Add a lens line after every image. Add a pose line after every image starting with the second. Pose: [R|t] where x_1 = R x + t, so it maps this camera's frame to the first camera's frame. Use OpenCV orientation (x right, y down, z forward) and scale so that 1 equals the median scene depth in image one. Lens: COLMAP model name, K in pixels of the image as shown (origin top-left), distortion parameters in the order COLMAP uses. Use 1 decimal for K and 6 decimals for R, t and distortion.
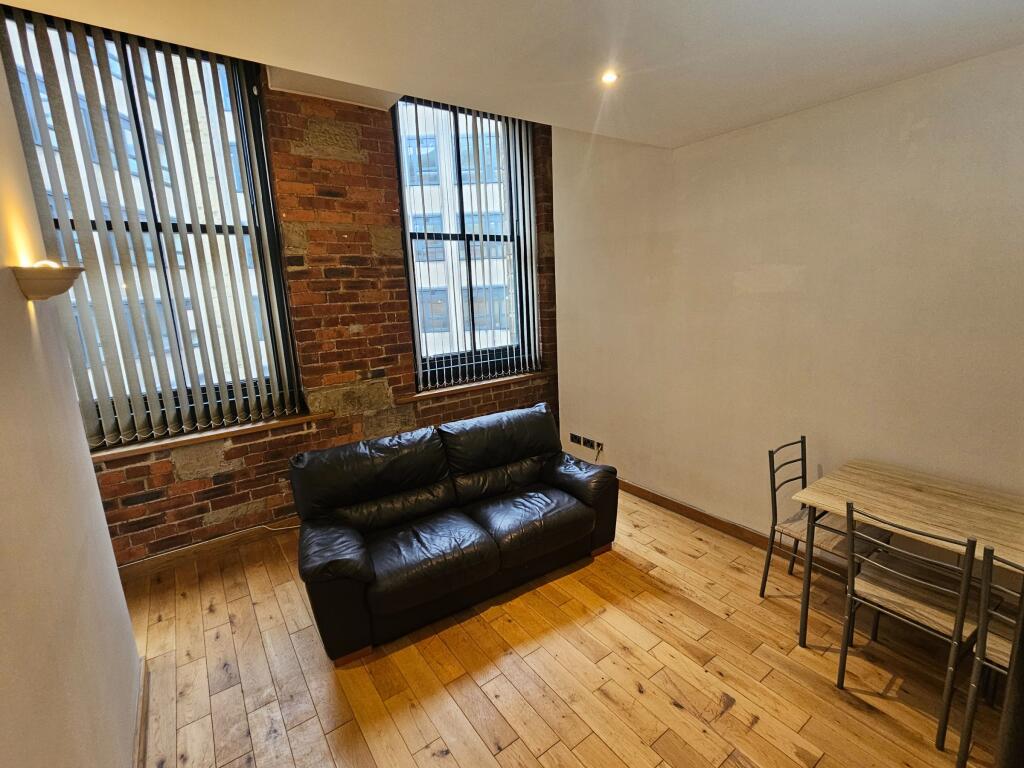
lens RADIAL K [[467.2, 0, 515.7], [0, 467.2, 381.5], [0, 0, 1]] dist [-0.001572, 0.001474]
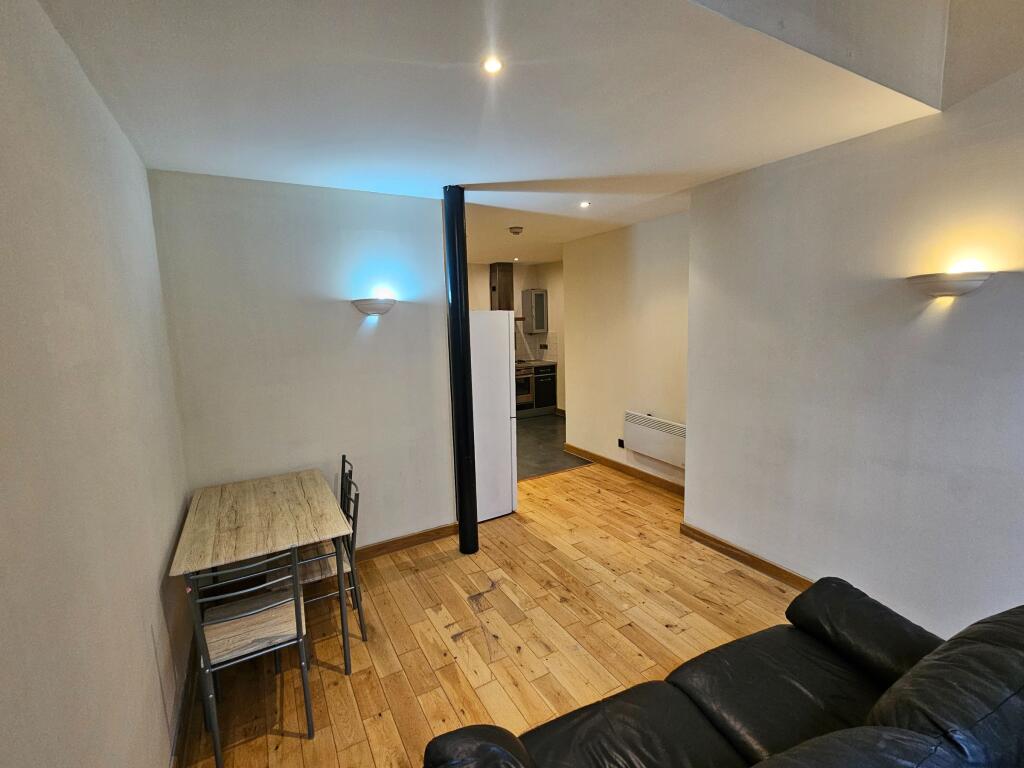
lens RADIAL K [[467.2, 0, 514.7], [0, 467.2, 384.2], [0, 0, 1]] dist [-0.001572, 0.001474]
pose [[-0.991865, 0.054778, 0.114908, 0.057625], [0.089349, 0.942540, 0.321925, -0.216942], [-0.090671, 0.329573, -0.939766, 1.098351]]
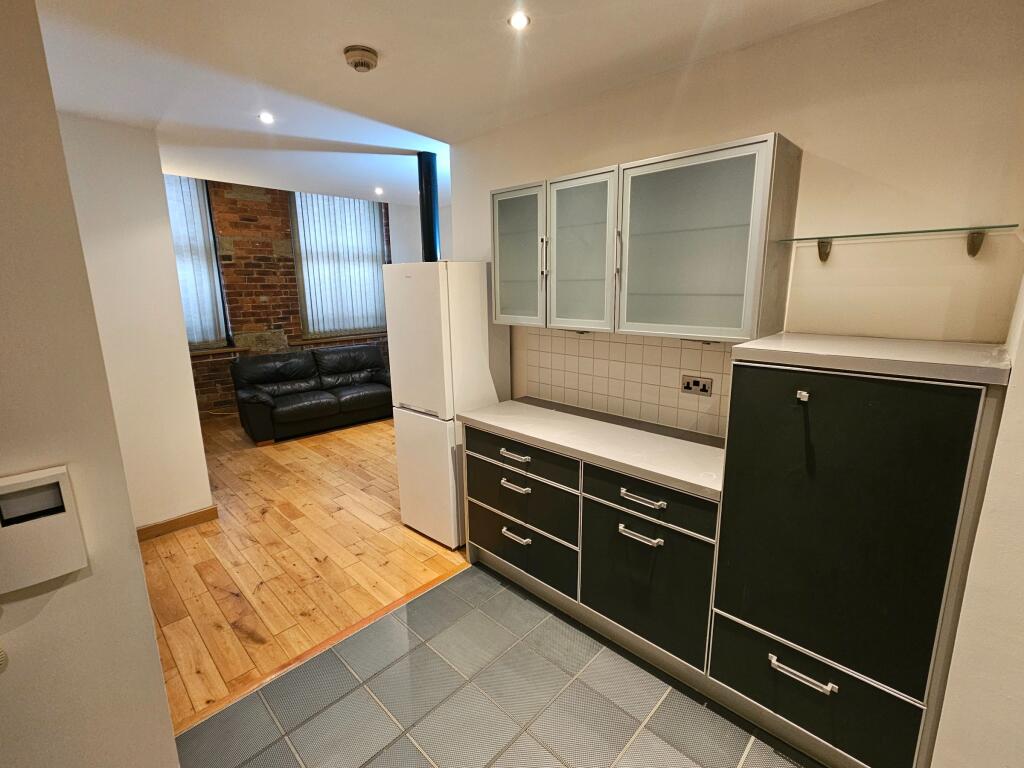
lens RADIAL K [[467.2, 0, 505.6], [0, 467.2, 378.5], [0, 0, 1]] dist [-0.001572, 0.001474]
pose [[0.985894, -0.002035, 0.167357, 0.255017], [0.001241, 0.999987, 0.004853, 0.180482], [-0.167365, -0.004577, 0.985884, -0.873053]]
